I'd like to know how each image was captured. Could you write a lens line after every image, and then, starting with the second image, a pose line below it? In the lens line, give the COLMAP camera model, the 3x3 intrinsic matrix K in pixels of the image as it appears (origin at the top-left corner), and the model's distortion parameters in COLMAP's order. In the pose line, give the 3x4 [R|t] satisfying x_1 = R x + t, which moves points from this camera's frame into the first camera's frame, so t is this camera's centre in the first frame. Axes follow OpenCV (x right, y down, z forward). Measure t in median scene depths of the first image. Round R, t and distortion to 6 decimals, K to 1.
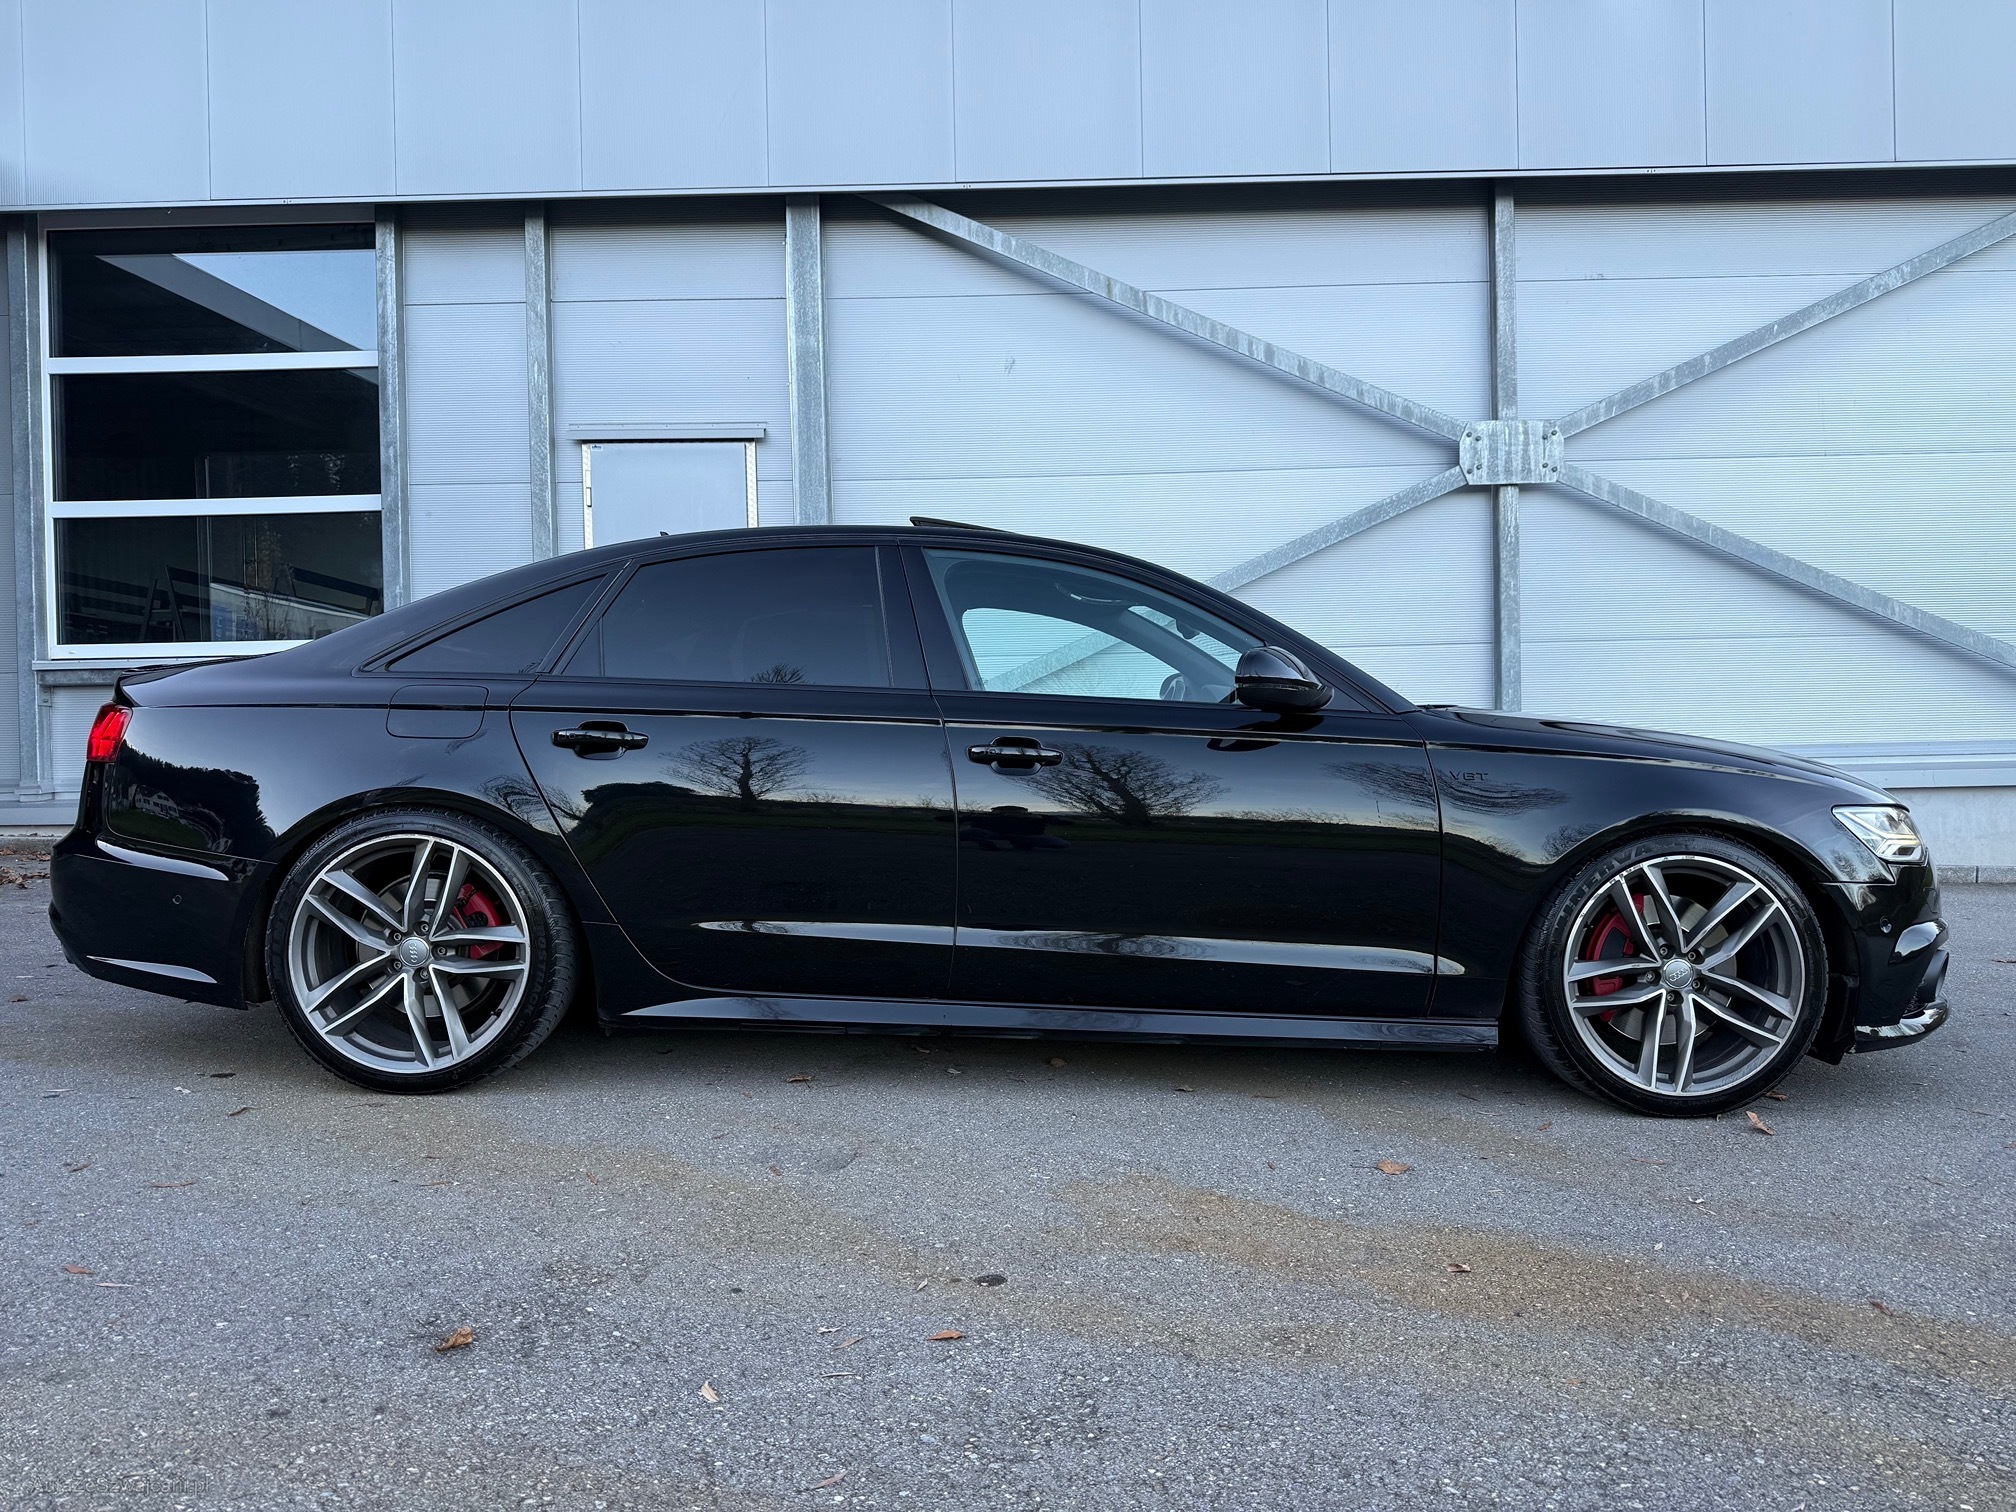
lens RADIAL K [[1447.8, 0, 988.9], [0, 1447.8, 757.8], [0, 0, 1]] dist [0.019239, -0.032045]
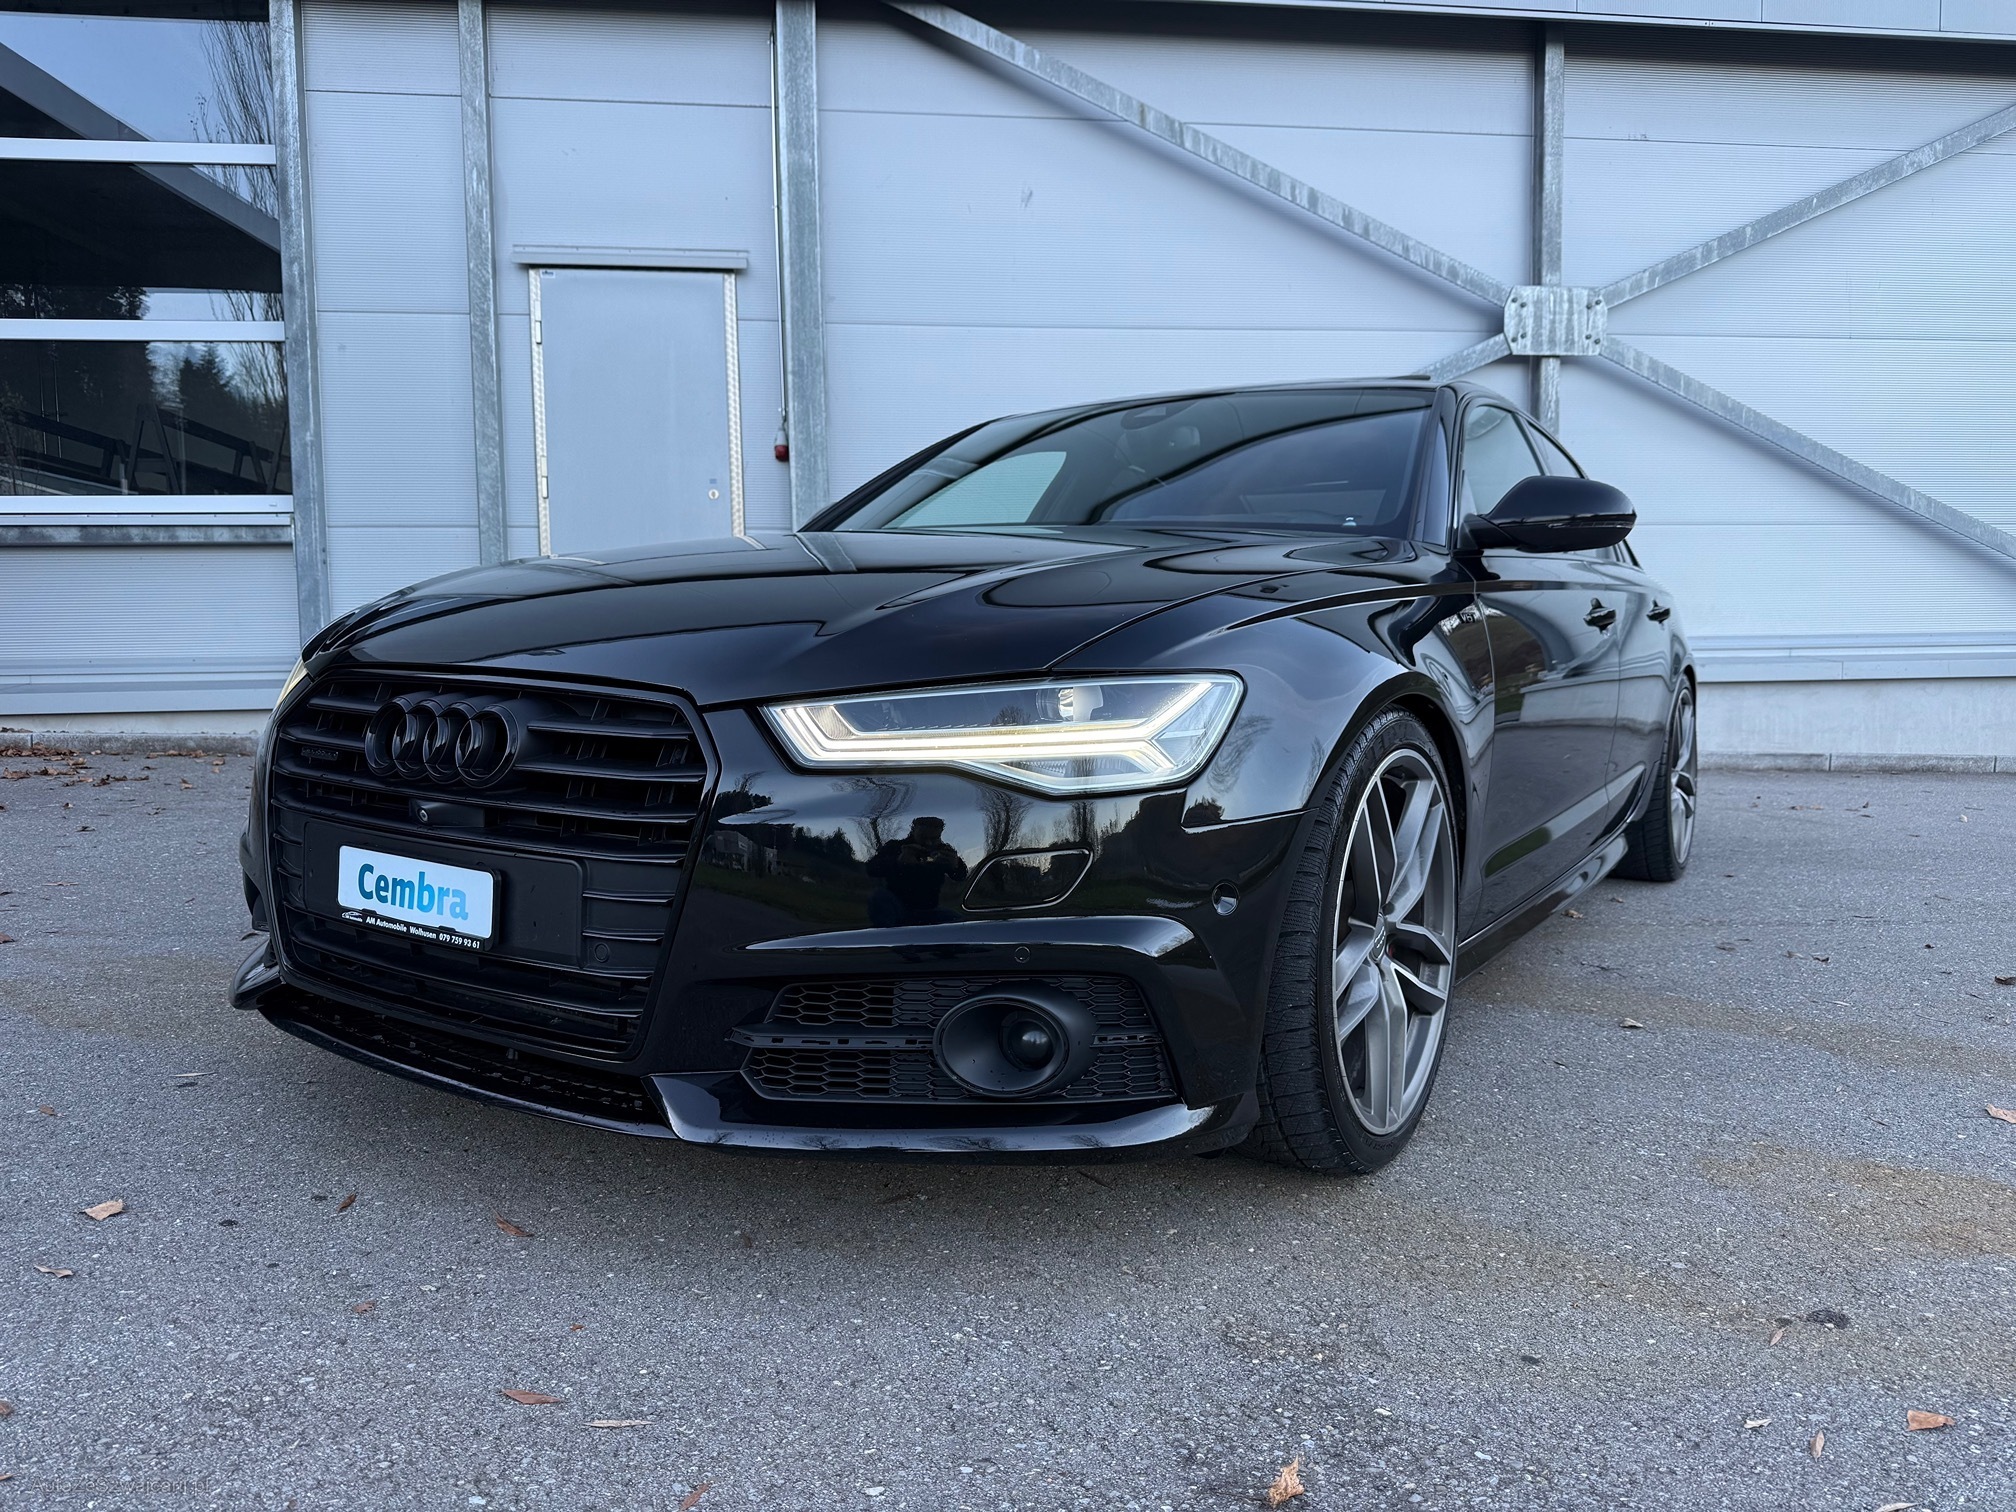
lens RADIAL K [[1447.8, 0, 997.1], [0, 1447.8, 762.0], [0, 0, 1]] dist [0.019239, -0.032045]
pose [[0.989224, -0.005206, 0.146319, -0.139010], [-0.005440, 0.997371, 0.072260, 0.009232], [-0.146311, -0.072277, 0.986595, 0.100192]]
